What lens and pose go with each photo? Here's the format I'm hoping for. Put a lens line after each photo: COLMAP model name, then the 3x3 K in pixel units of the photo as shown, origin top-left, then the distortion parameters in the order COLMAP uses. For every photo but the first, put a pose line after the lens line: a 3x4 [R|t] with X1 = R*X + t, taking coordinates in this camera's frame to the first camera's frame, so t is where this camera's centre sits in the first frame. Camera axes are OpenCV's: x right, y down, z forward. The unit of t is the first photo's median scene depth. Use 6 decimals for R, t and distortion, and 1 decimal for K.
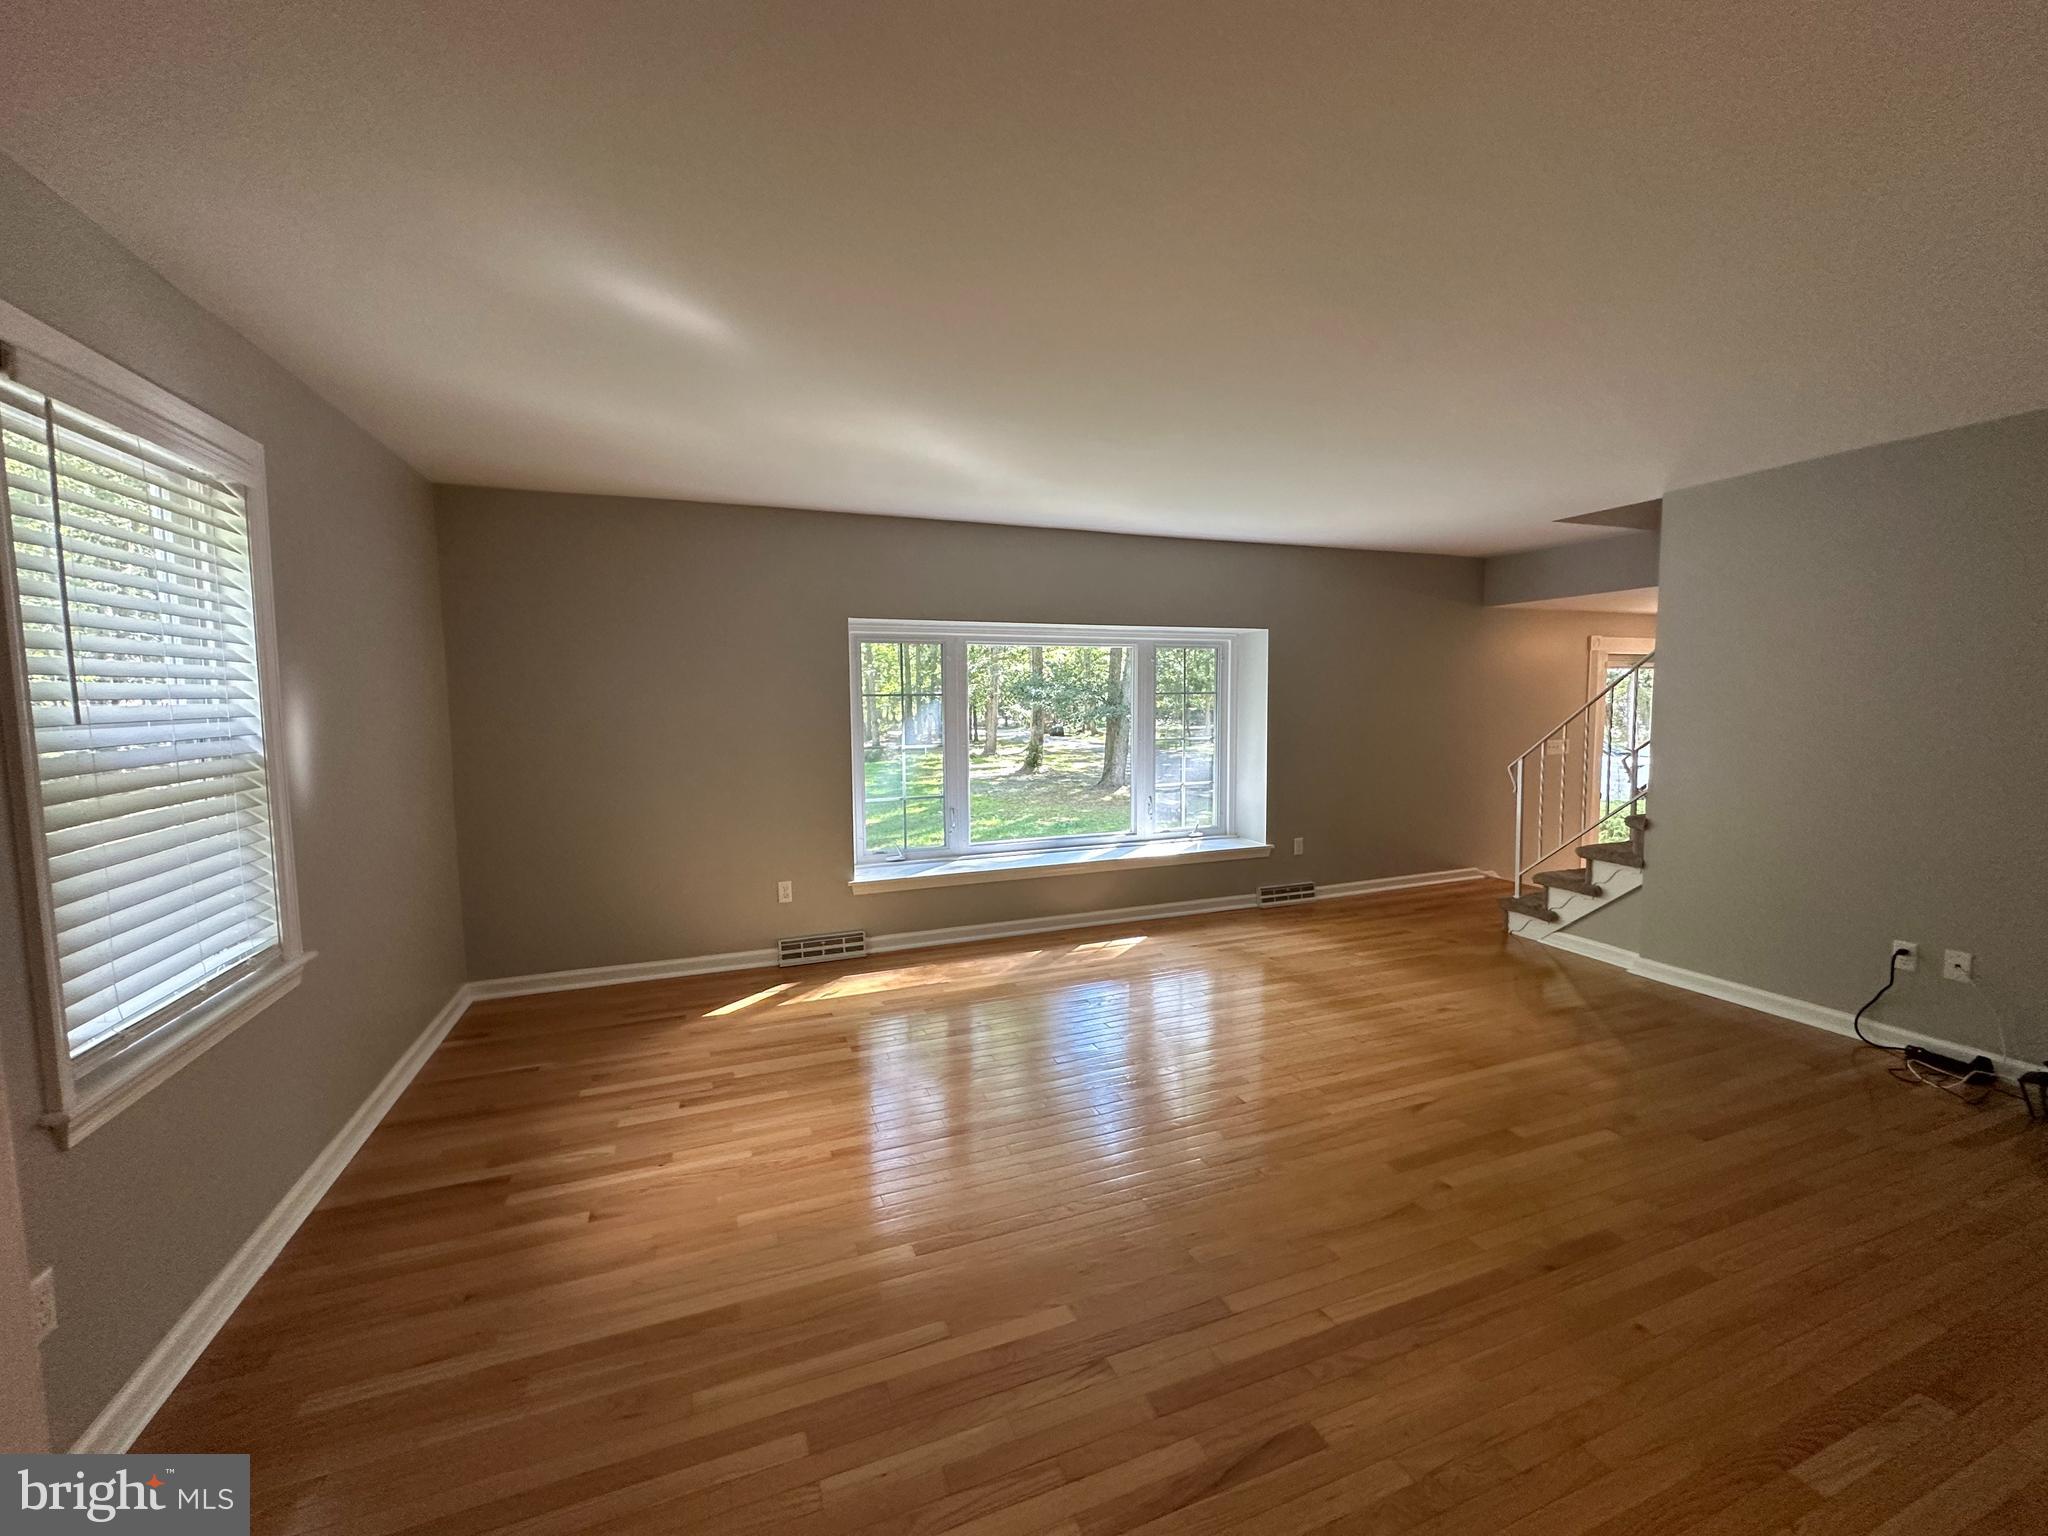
lens RADIAL K [[817.6, 0, 1021.7], [0, 817.6, 763.3], [0, 0, 1]] dist [-0.000537, 0.000451]
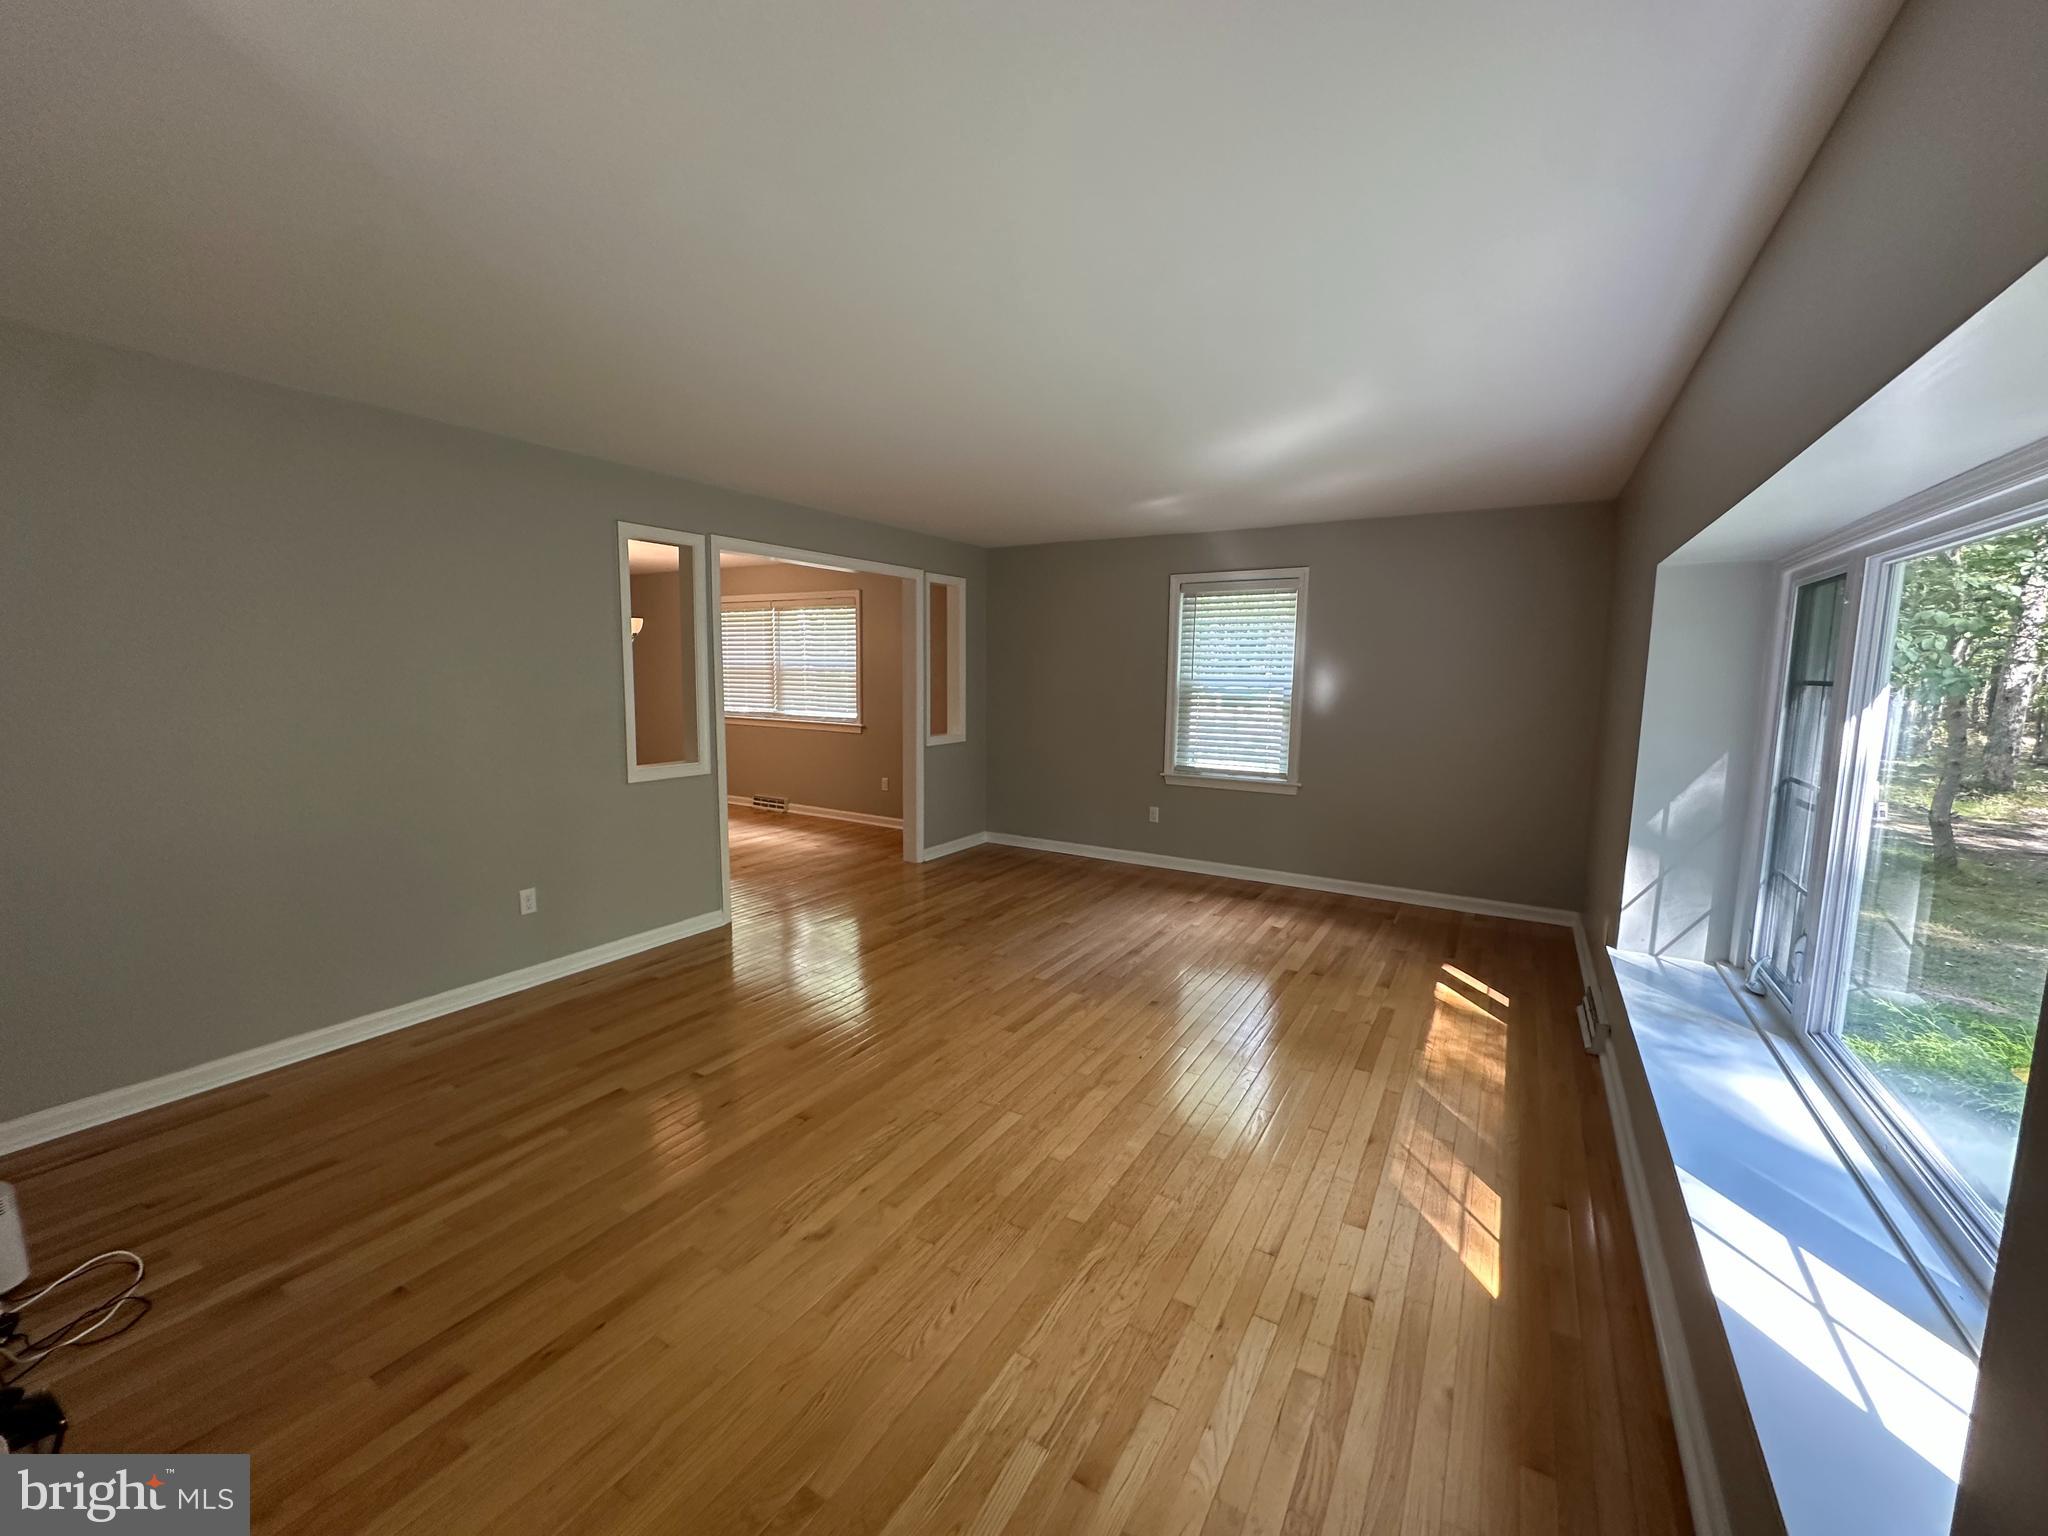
lens RADIAL K [[817.6, 0, 1021.7], [0, 817.6, 763.3], [0, 0, 1]] dist [-0.000537, 0.000451]
pose [[-0.794129, 0.069574, -0.603753, 0.553395], [-0.056200, 0.980762, 0.186940, -0.103091], [0.605145, 0.182386, -0.774942, 1.111793]]
